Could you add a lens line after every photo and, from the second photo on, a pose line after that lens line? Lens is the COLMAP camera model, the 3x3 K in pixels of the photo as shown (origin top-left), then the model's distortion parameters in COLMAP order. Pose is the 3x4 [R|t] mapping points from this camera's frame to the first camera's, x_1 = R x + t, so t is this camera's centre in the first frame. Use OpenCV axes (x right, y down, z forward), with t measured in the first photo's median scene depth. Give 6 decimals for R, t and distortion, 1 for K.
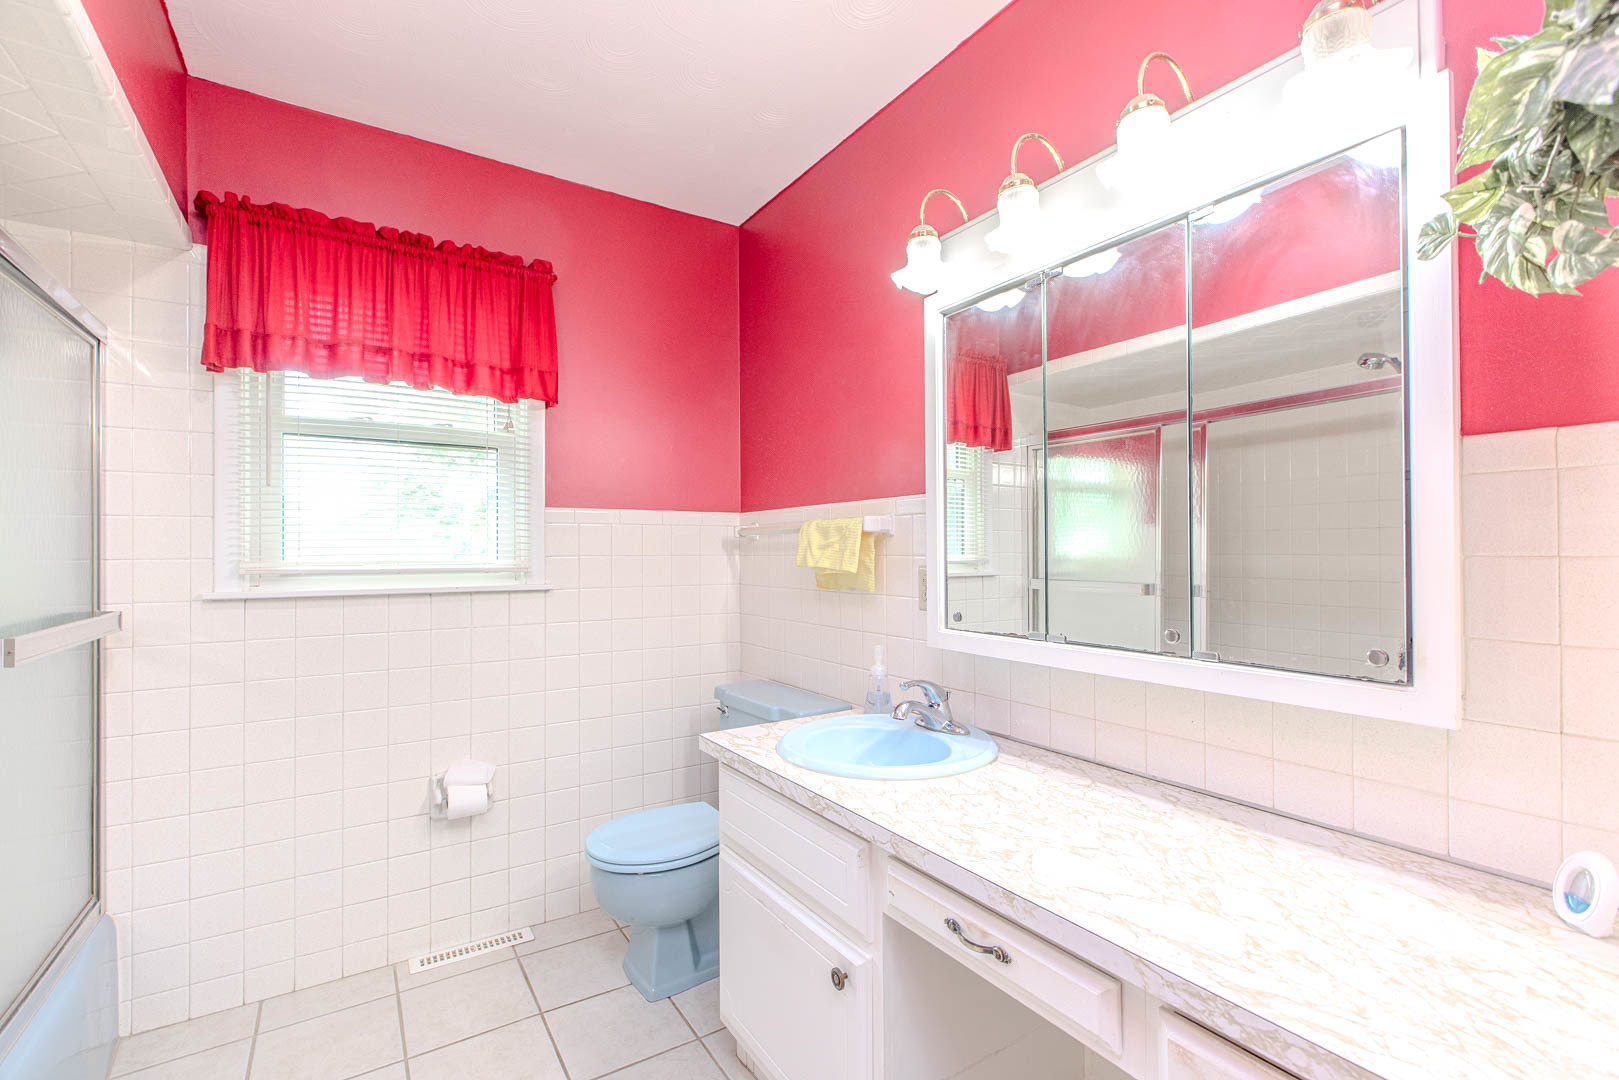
lens RADIAL K [[706.6, 0, 812.6], [0, 706.6, 548.5], [0, 0, 1]] dist [0.002202, -0.000352]
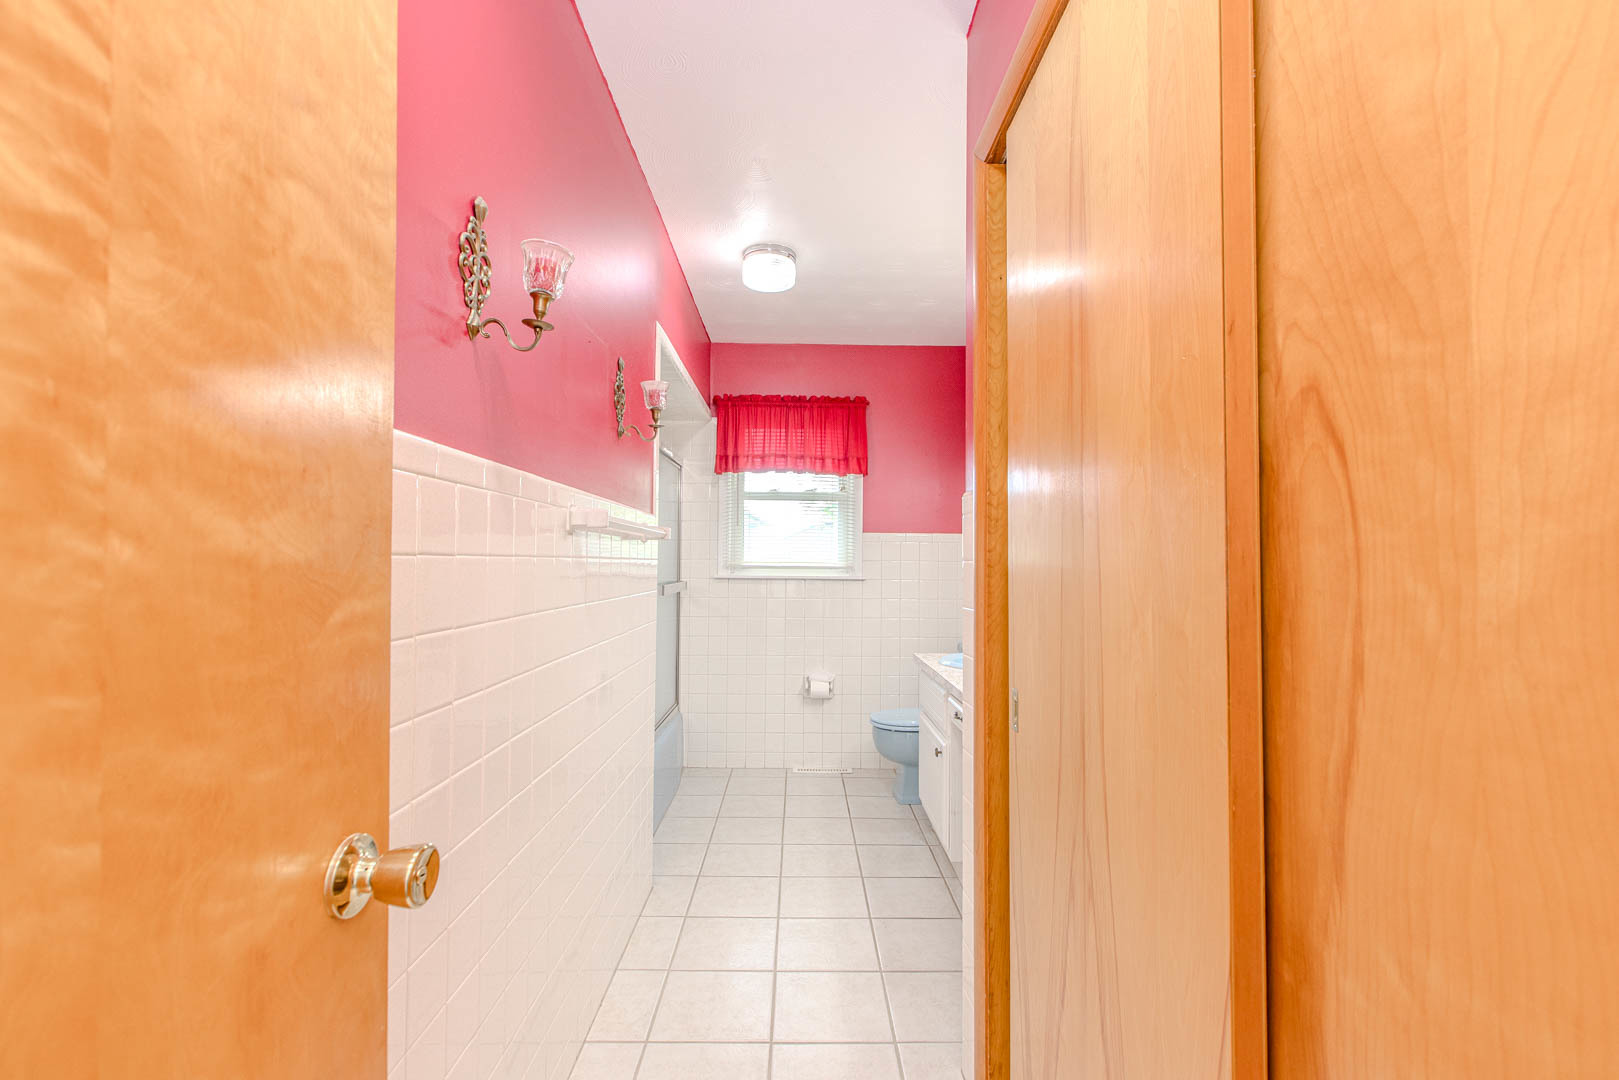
lens RADIAL K [[706.6, 0, 807.4], [0, 706.6, 539.8], [0, 0, 1]] dist [0.002202, -0.000352]
pose [[0.848484, 0.003474, -0.529210, 0.503939], [-0.009615, 0.999915, -0.008853, -0.027172], [0.529134, 0.012600, 0.848445, -0.653437]]
